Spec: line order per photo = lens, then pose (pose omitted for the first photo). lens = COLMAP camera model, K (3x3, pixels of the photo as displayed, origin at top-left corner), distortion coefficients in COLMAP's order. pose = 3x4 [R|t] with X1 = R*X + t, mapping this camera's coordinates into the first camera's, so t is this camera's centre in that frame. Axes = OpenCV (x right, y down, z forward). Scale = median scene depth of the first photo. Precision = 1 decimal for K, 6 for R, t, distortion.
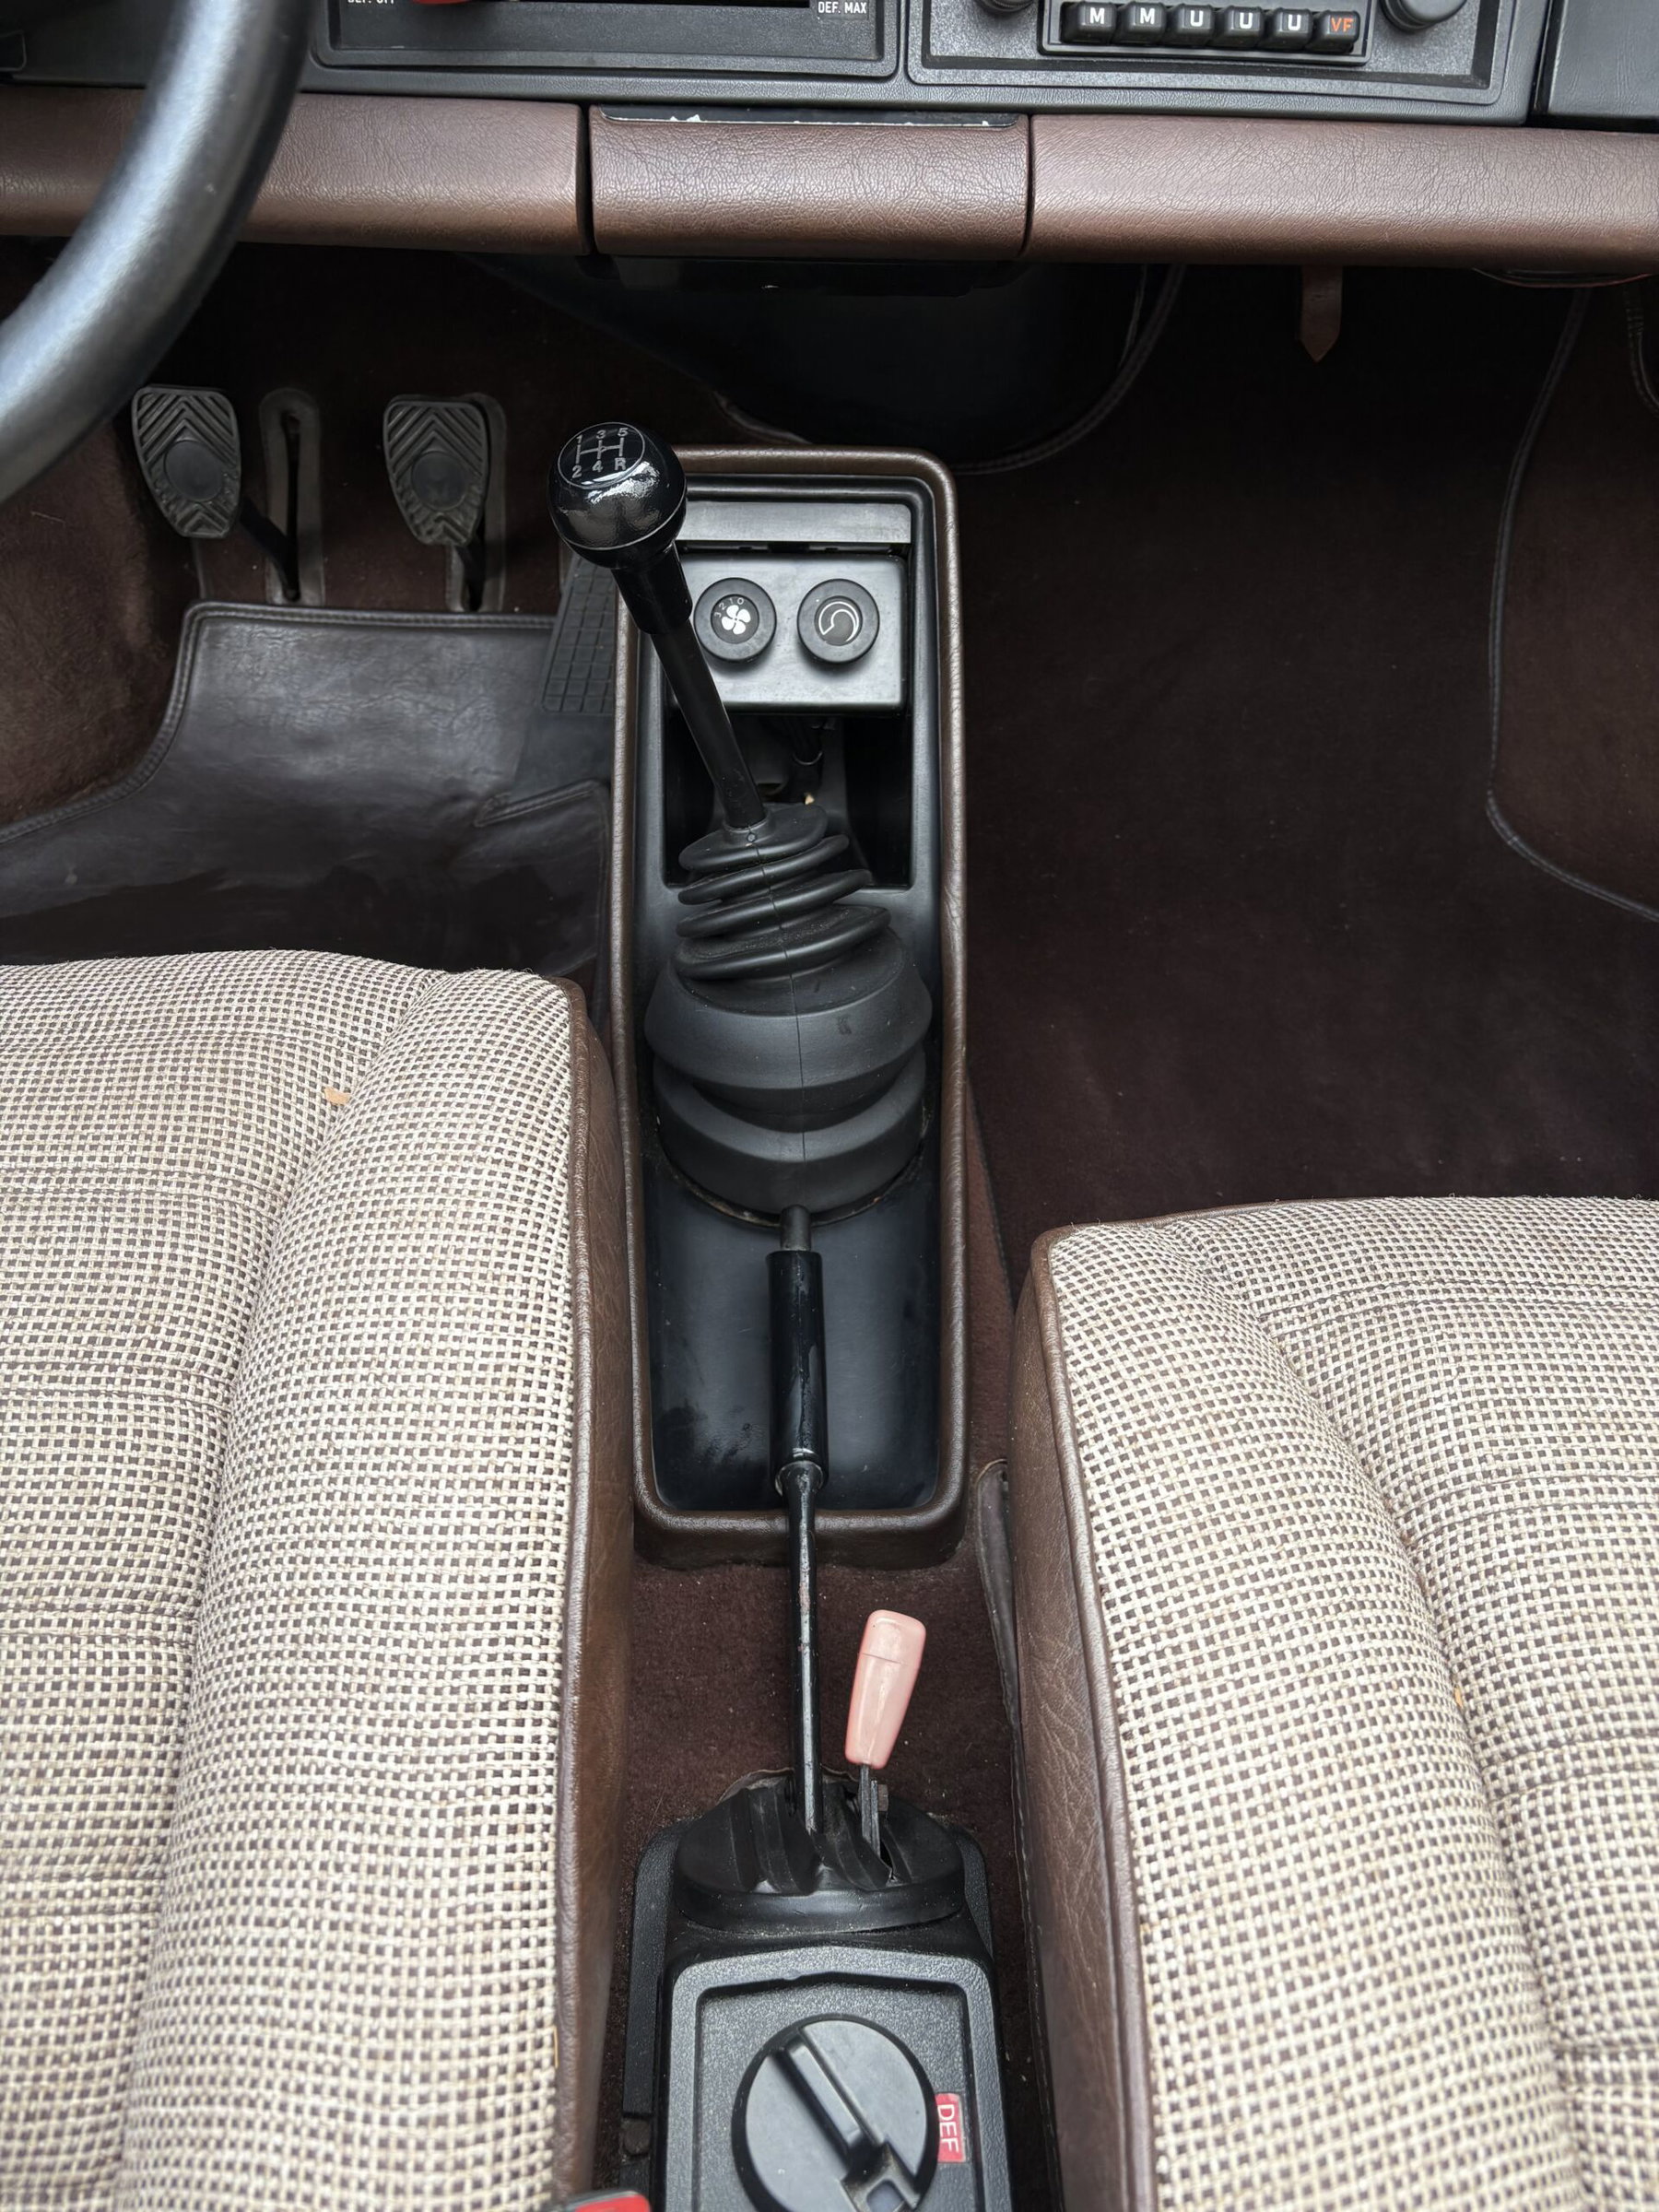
lens RADIAL K [[1639.9, 0, 831.8], [0, 1639.9, 1099.5], [0, 0, 1]] dist [0.029082, -0.044054]
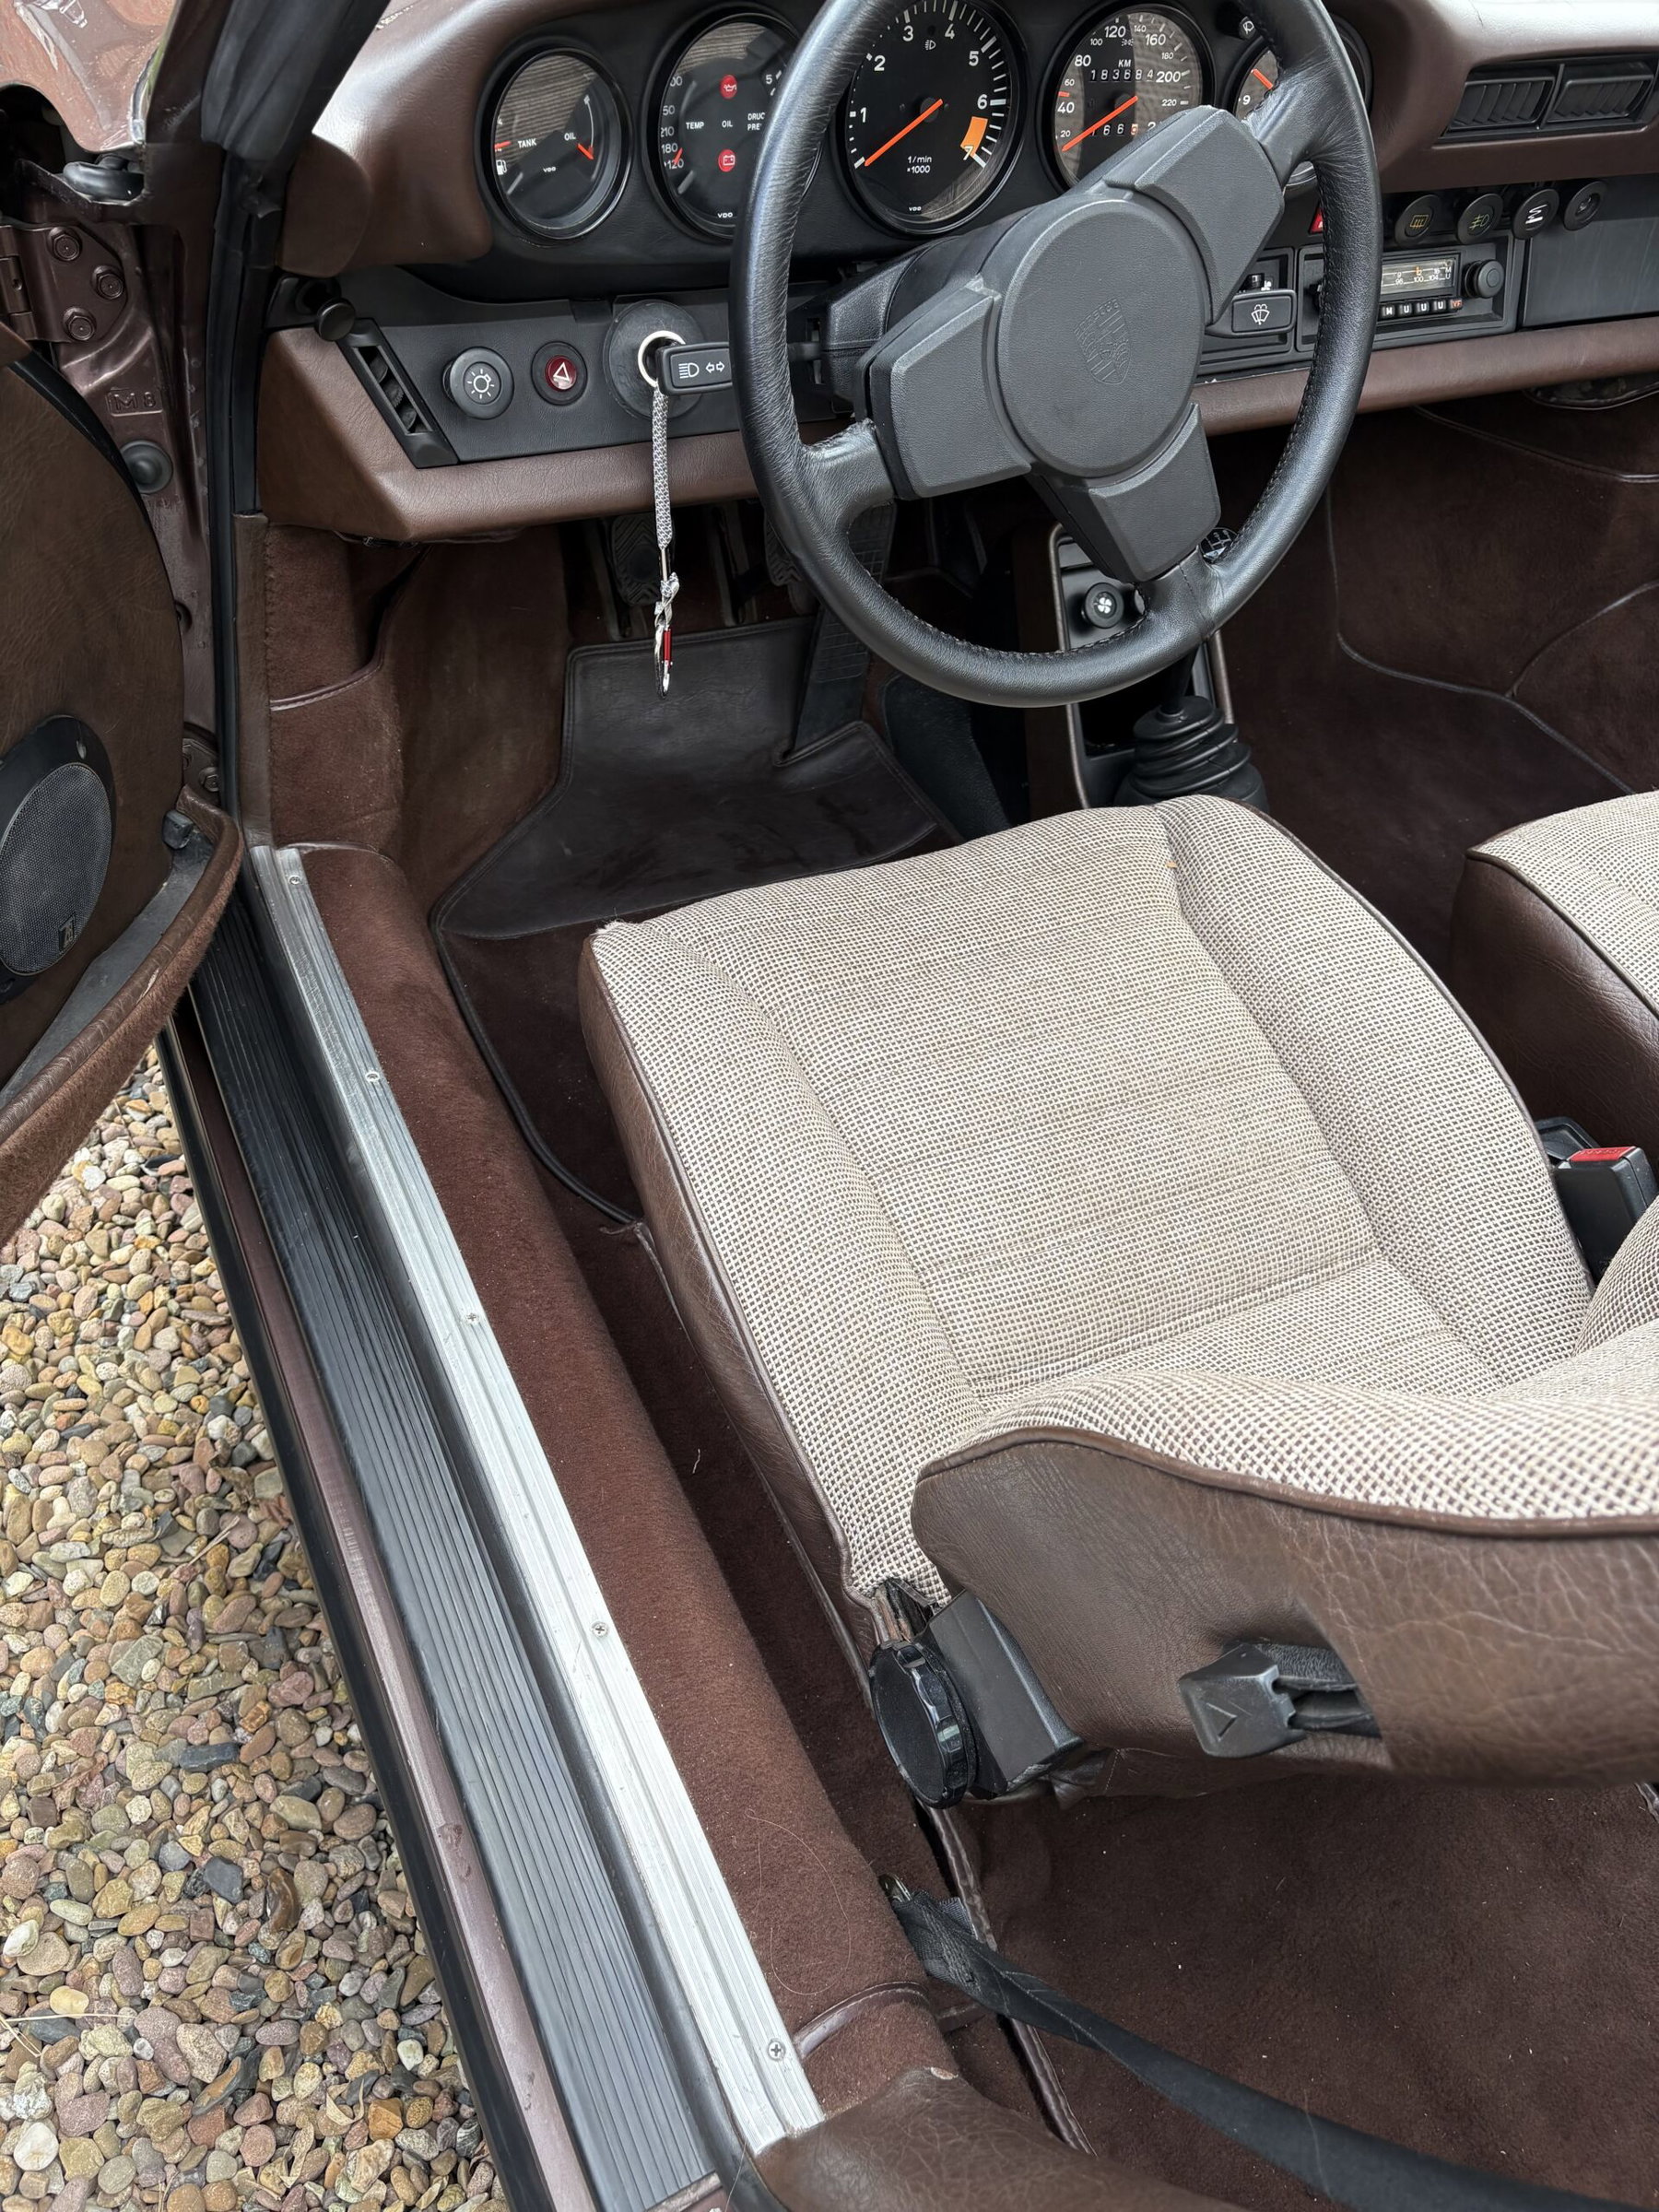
lens RADIAL K [[1639.9, 0, 794.7], [0, 1639.9, 1107.5], [0, 0, 1]] dist [0.029082, -0.044054]
pose [[0.916560, -0.255413, 0.307703, -1.048378], [0.234652, 0.966570, 0.103351, -0.023156], [-0.323814, -0.022524, 0.945853, -0.605726]]
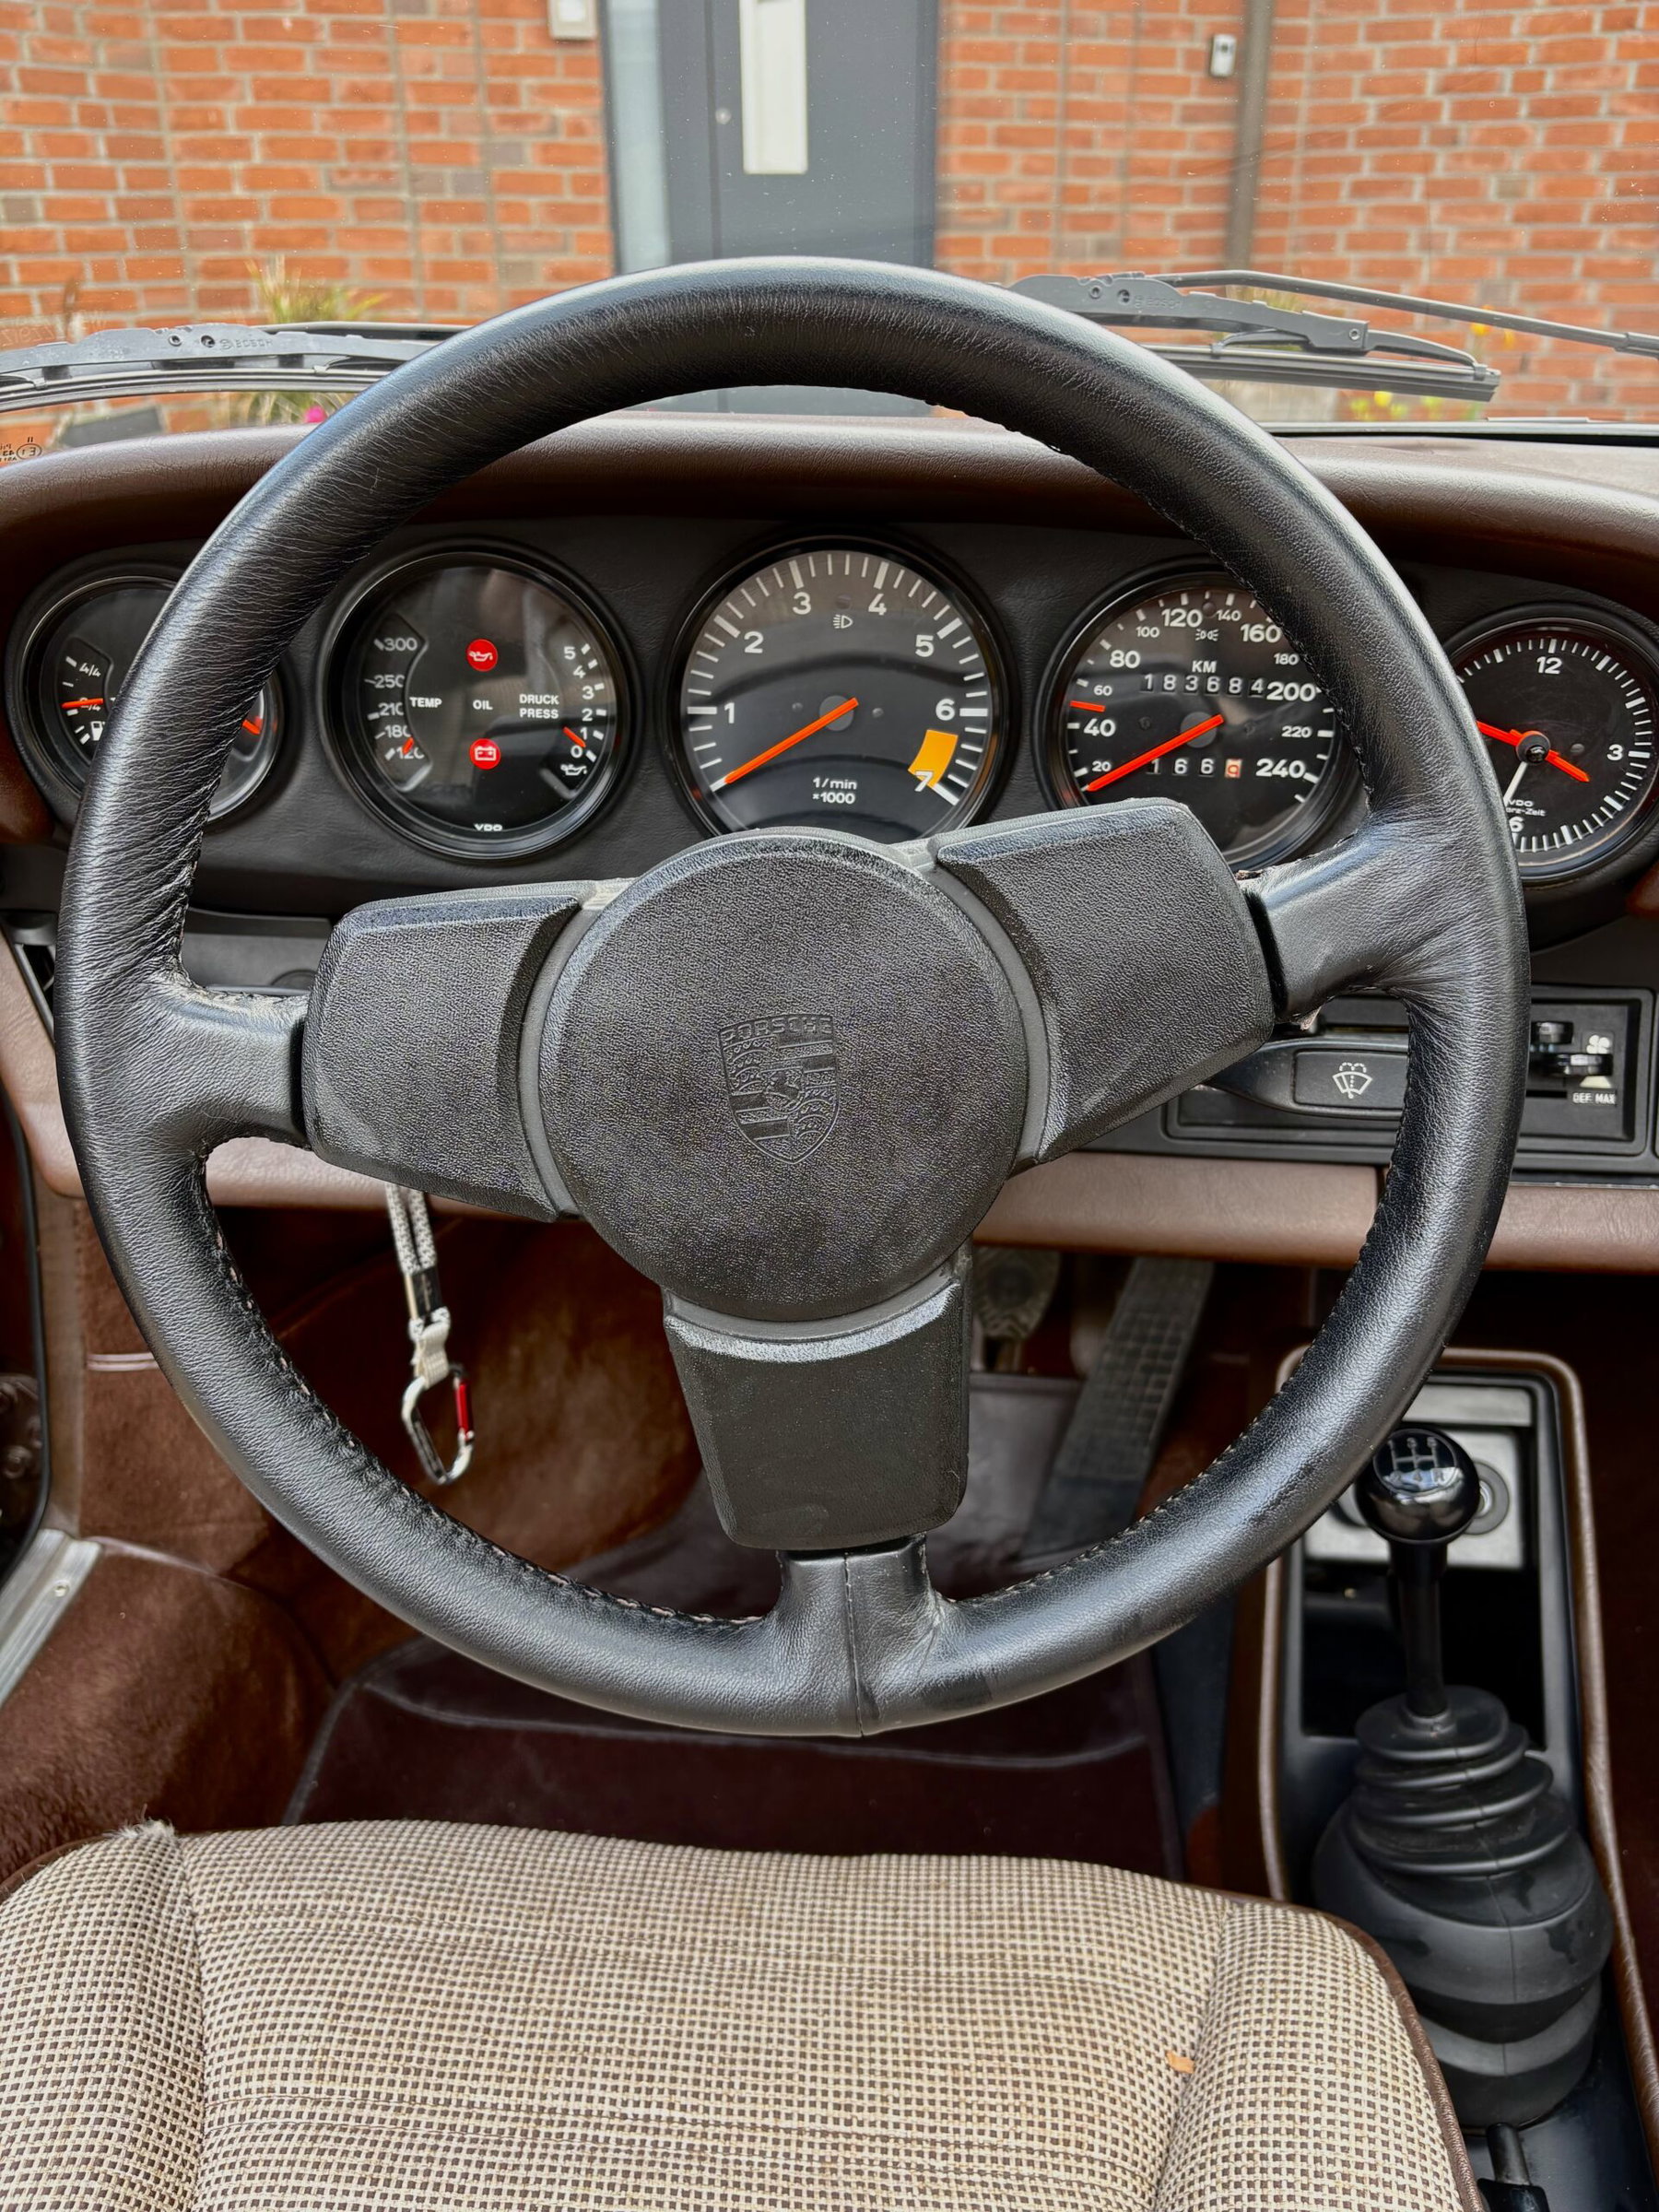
lens RADIAL K [[1639.9, 0, 857.7], [0, 1639.9, 1135.3], [0, 0, 1]] dist [0.029082, -0.044054]
pose [[0.995850, 0.029371, -0.086135, -0.307343], [-0.053099, 0.956200, -0.287859, -0.180441], [0.073908, 0.291239, 0.953791, -0.136417]]
